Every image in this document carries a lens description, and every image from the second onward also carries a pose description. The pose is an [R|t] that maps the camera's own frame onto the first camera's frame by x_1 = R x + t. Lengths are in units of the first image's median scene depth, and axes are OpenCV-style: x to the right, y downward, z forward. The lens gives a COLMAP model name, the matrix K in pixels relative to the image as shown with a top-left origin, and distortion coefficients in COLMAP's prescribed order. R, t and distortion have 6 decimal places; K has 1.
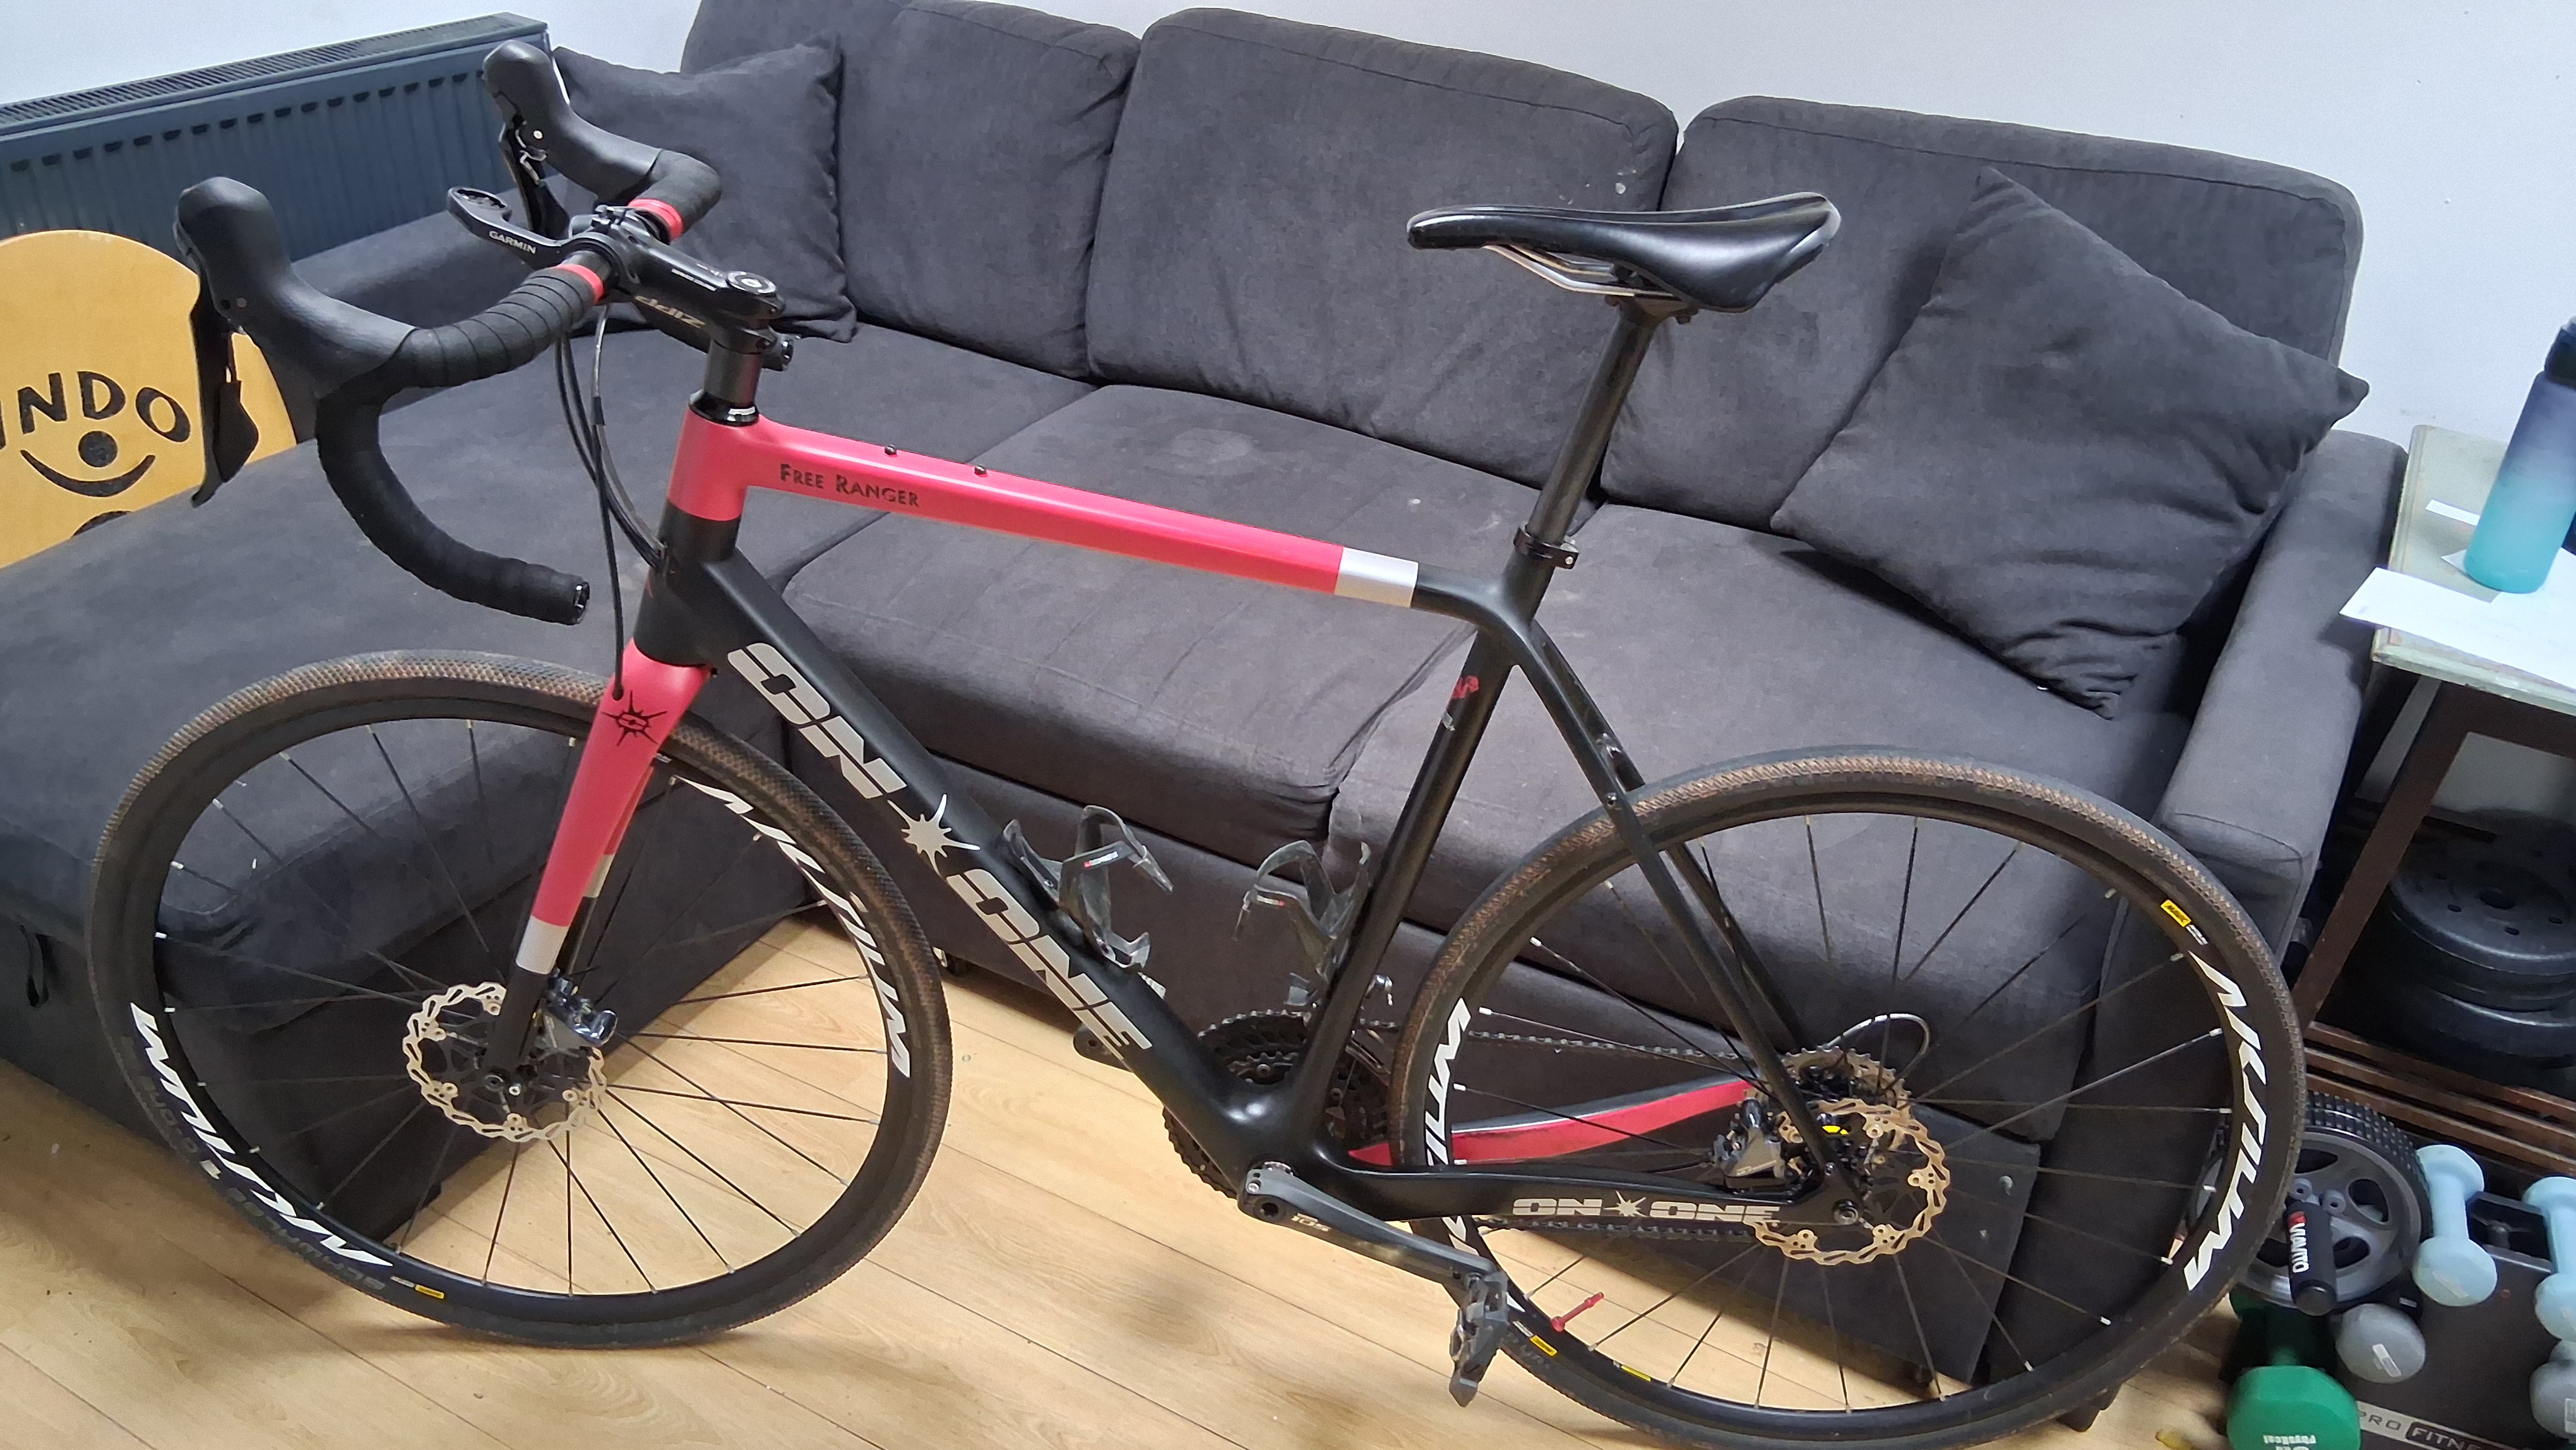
lens RADIAL K [[2016.2, 0, 1288.0], [0, 2016.2, 725.0], [0, 0, 1]] dist [0.052860, -0.152545]
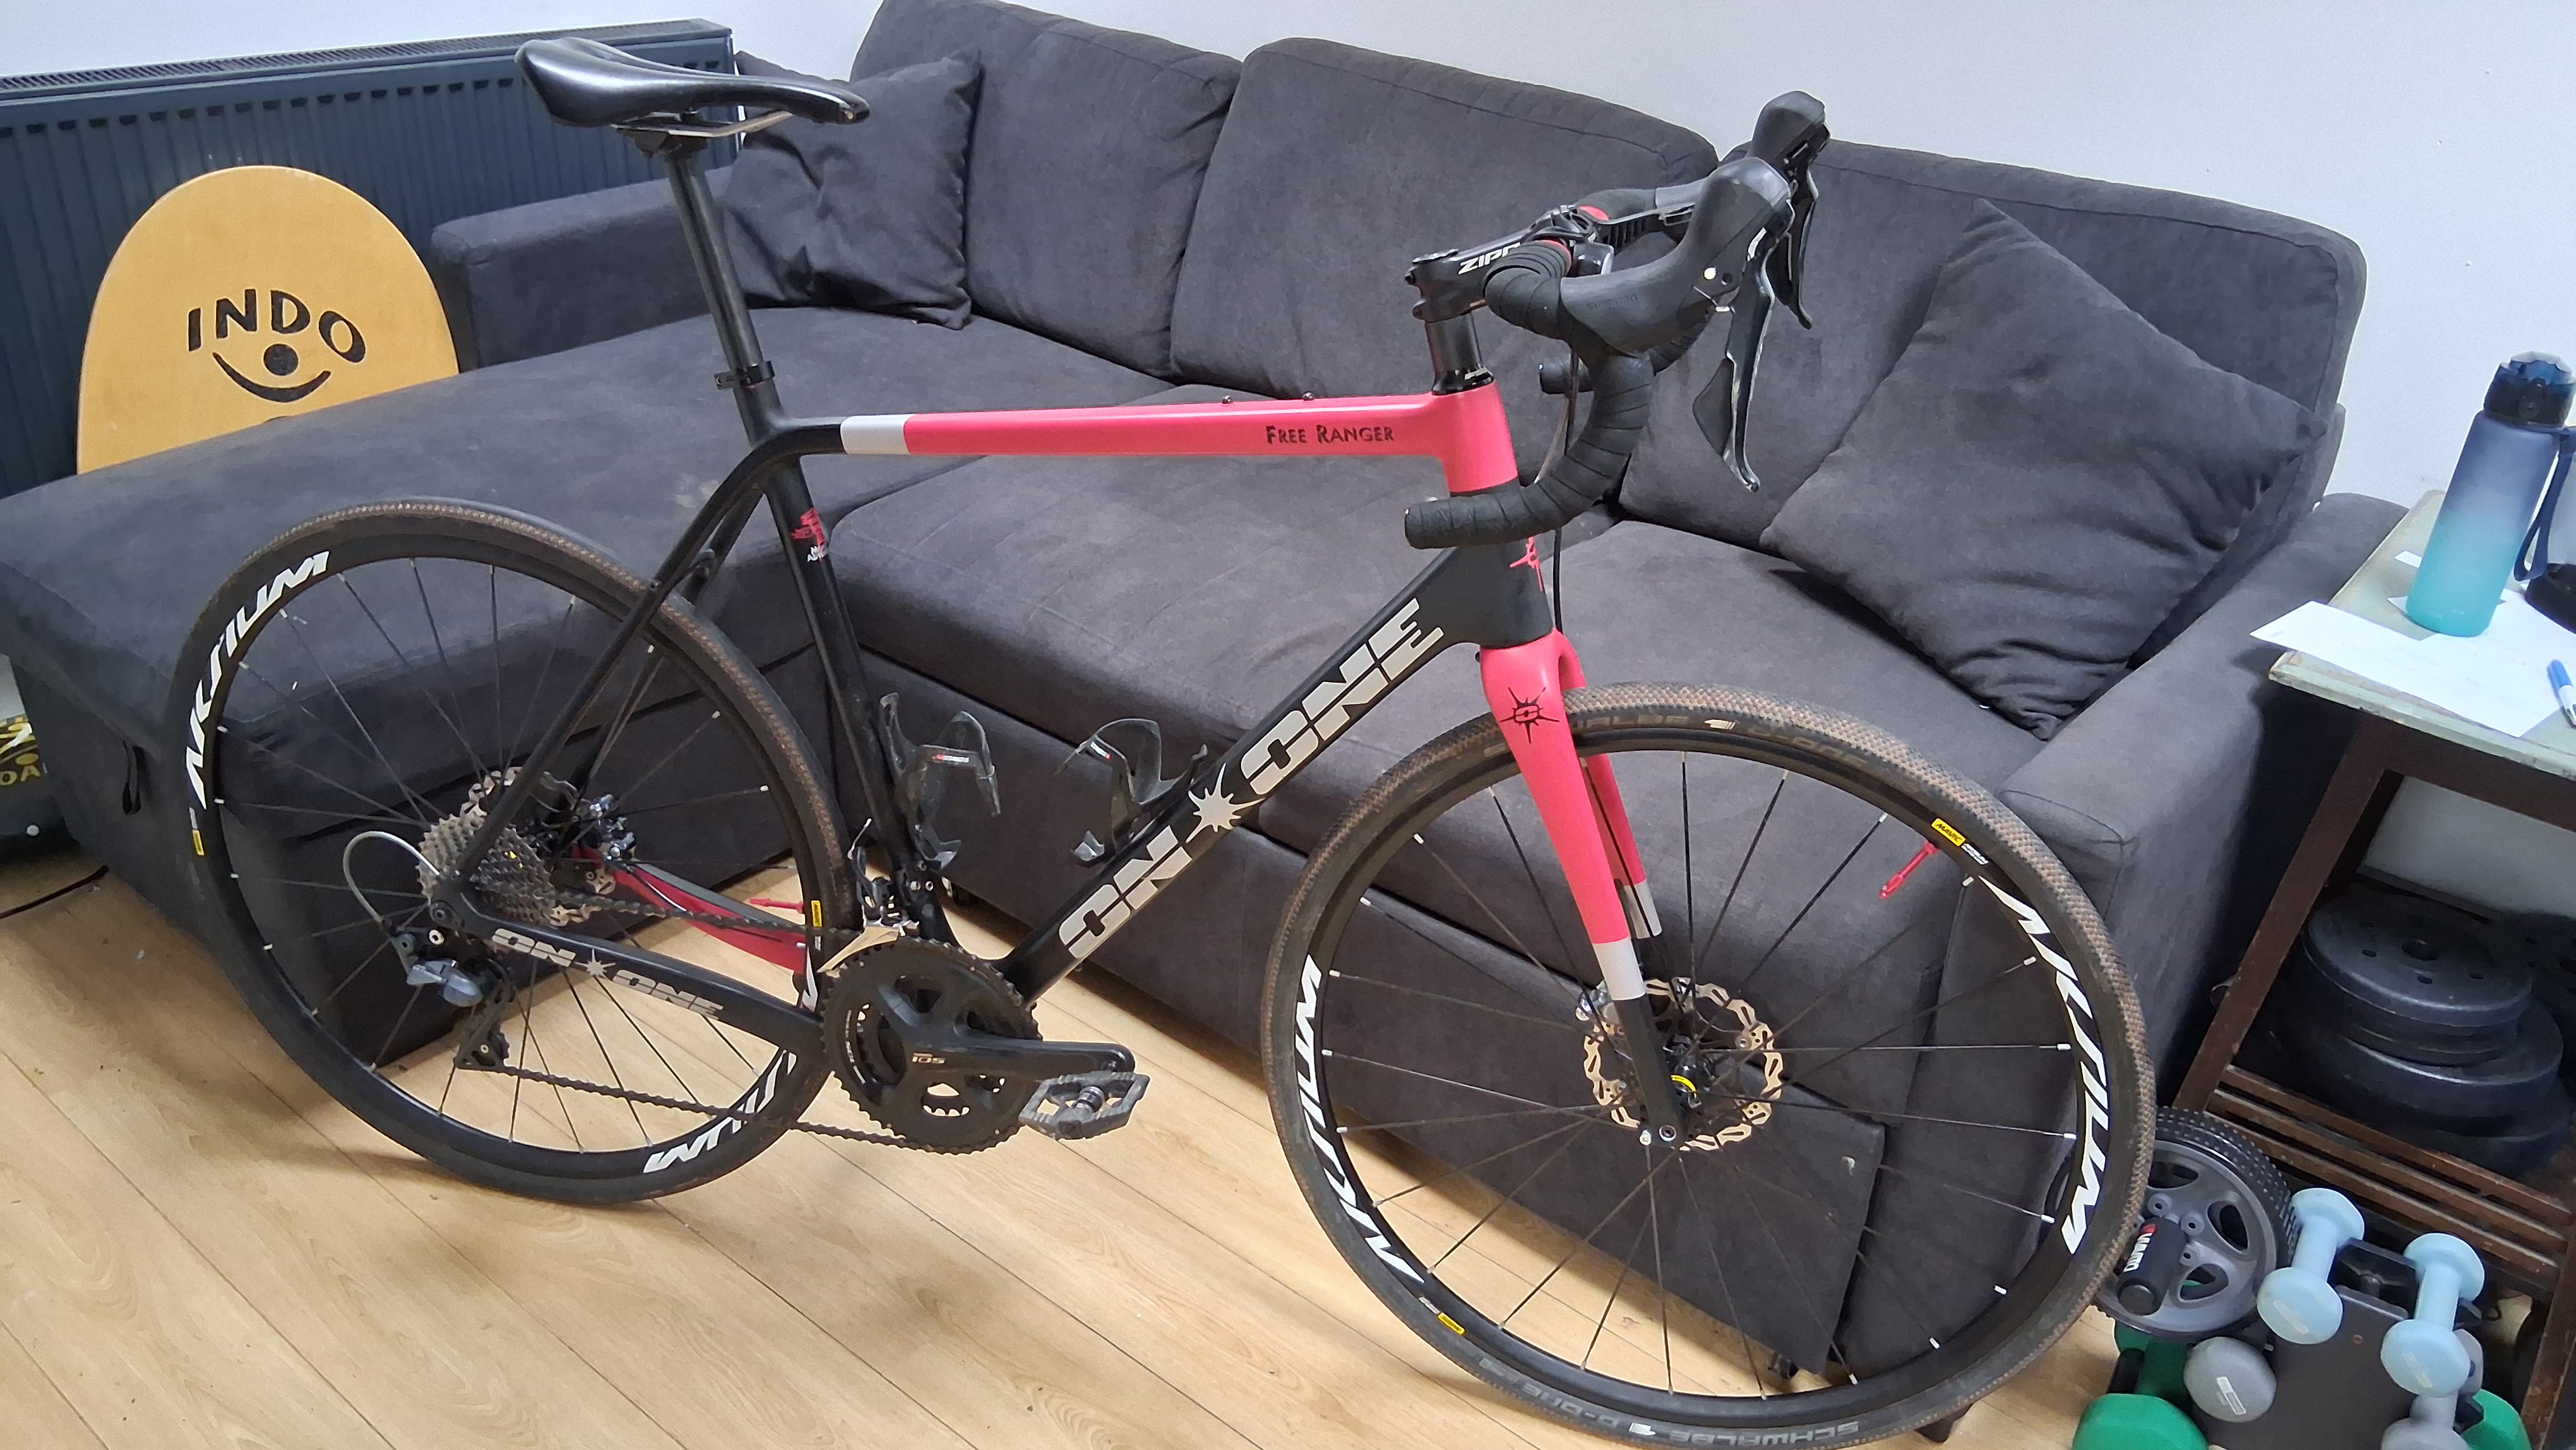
lens RADIAL K [[2016.2, 0, 1288.0], [0, 2016.2, 725.0], [0, 0, 1]] dist [0.052860, -0.152545]
pose [[0.985221, 0.096229, -0.141703, 0.162840], [-0.104565, 0.993127, -0.052590, 0.074255], [0.135669, 0.066630, 0.988511, -0.037492]]
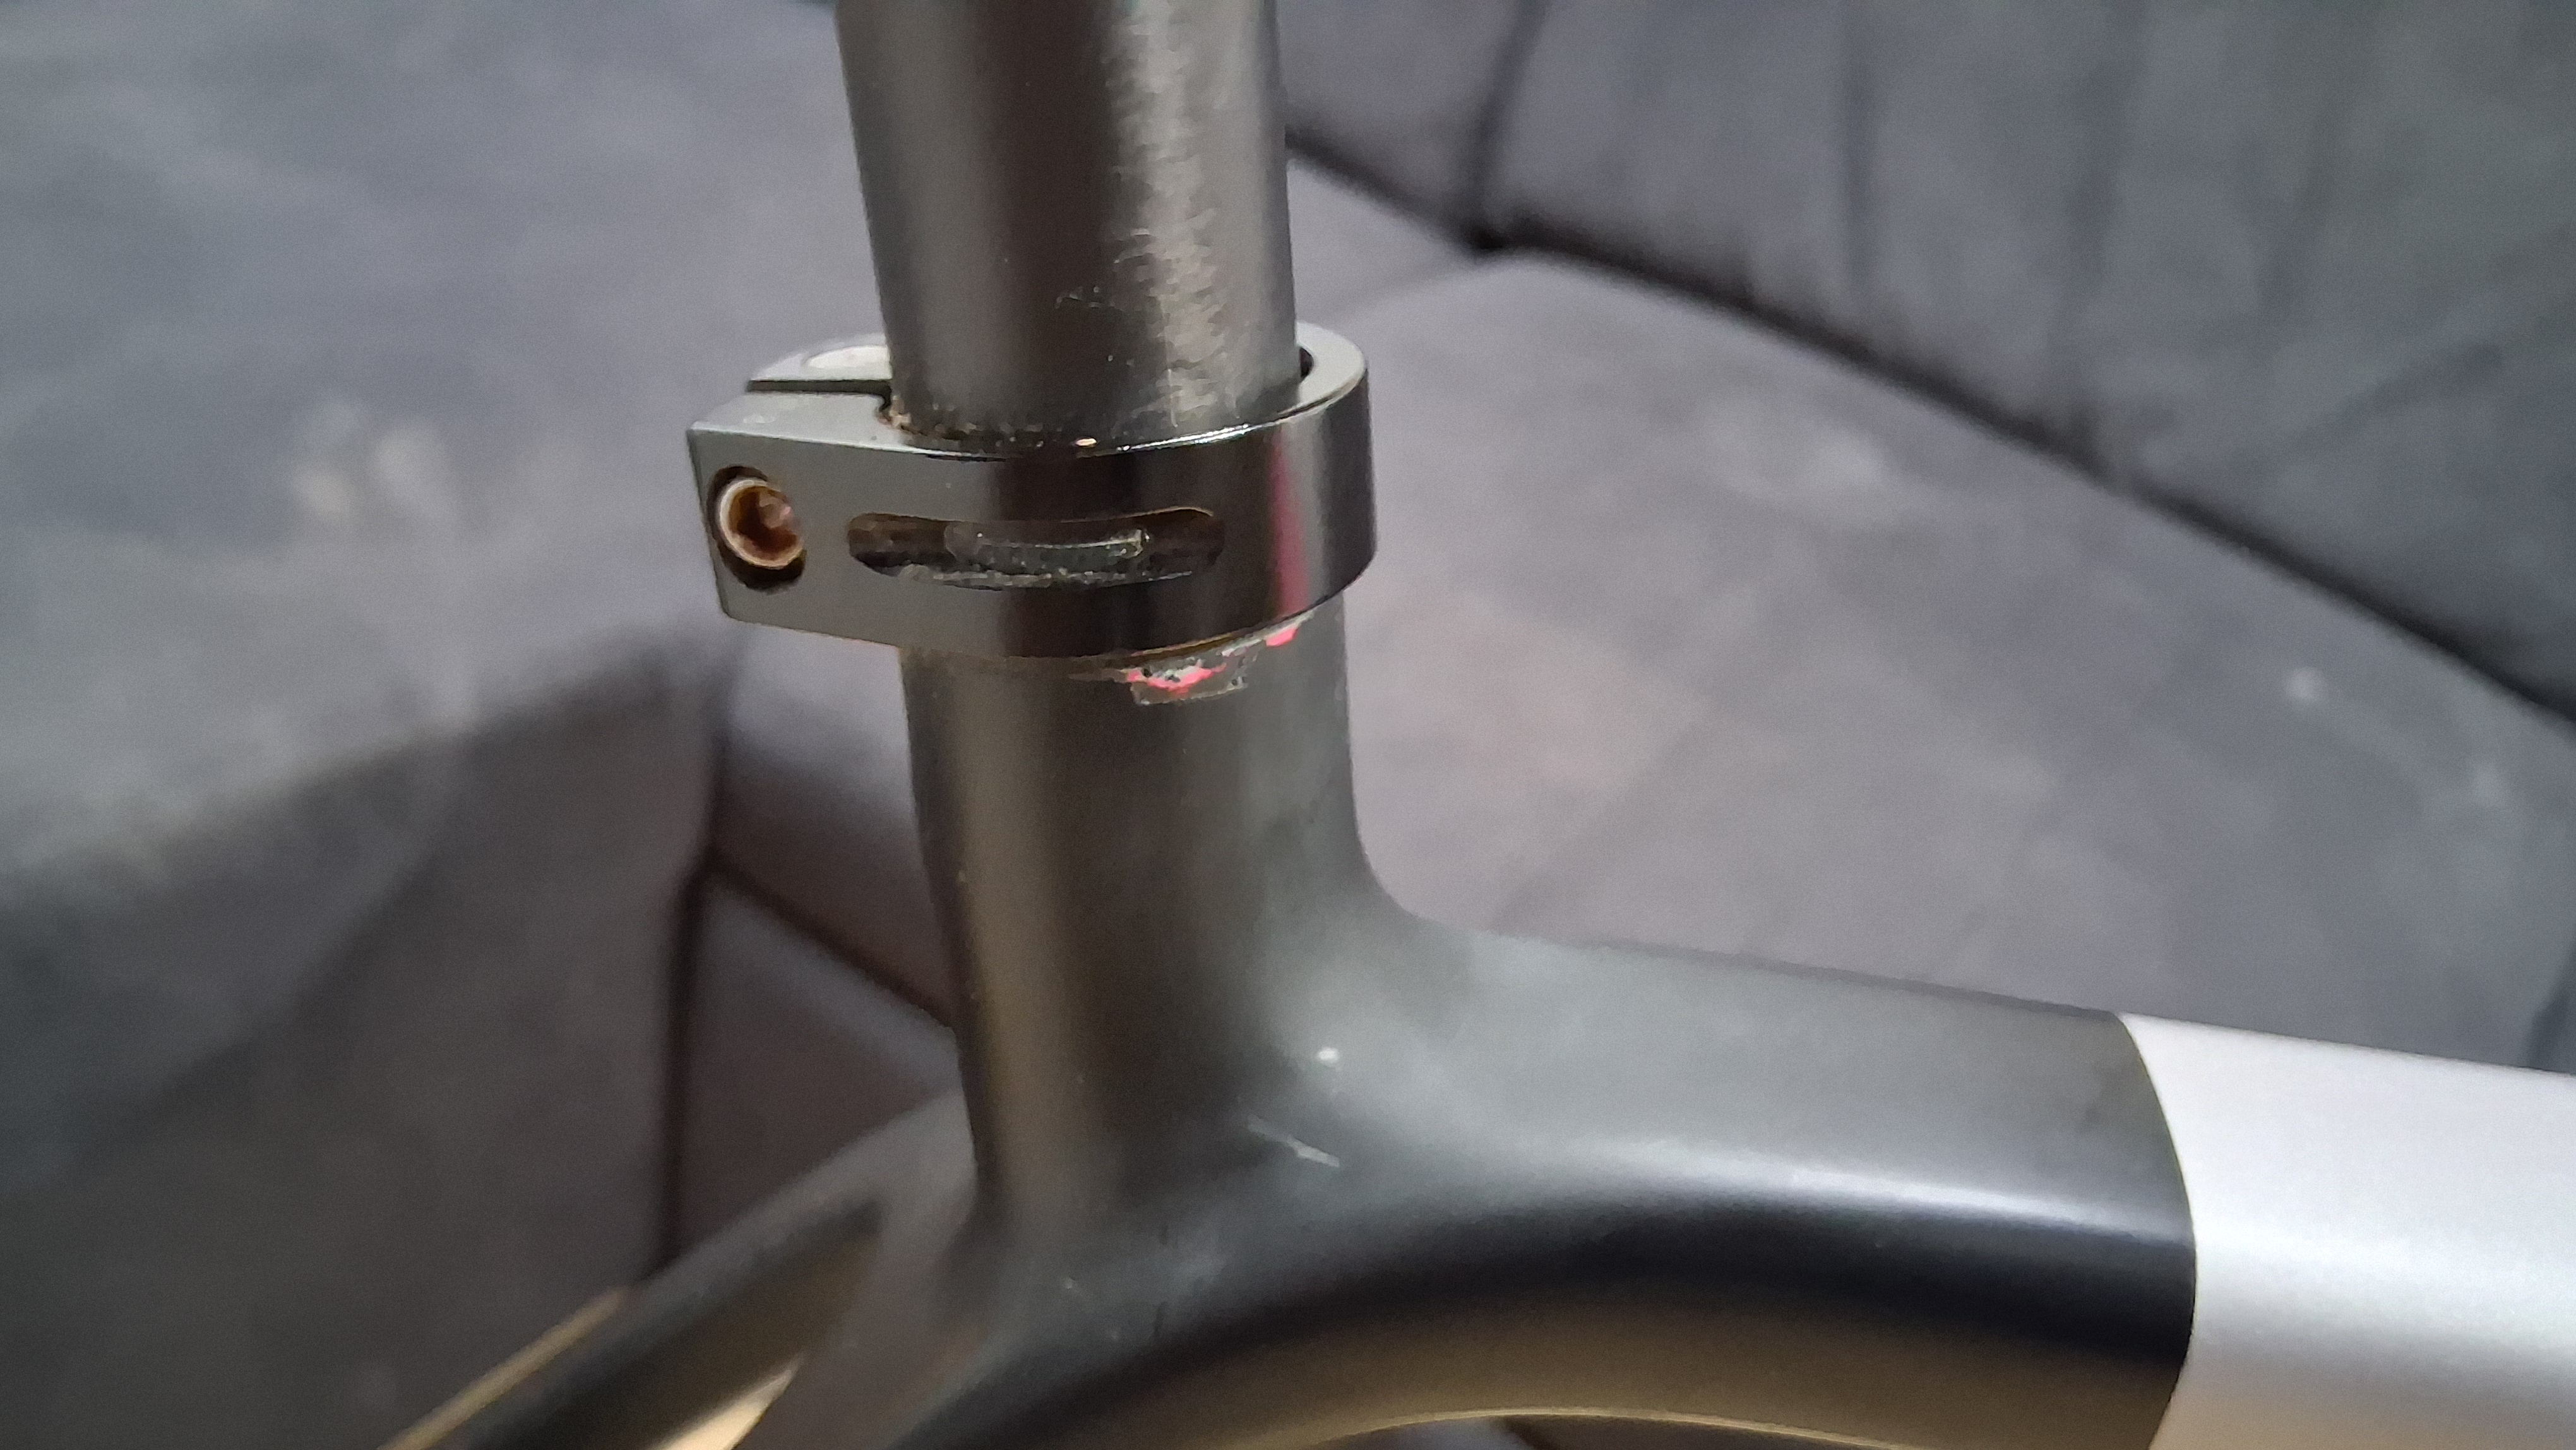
lens RADIAL K [[2016.2, 0, 1288.0], [0, 2016.2, 725.0], [0, 0, 1]] dist [0.052860, -0.152545]
pose [[0.977369, 0.206533, 0.045757, -0.174514], [-0.208318, 0.977307, 0.038413, -0.081779], [-0.036785, -0.047076, 0.998214, 0.641651]]
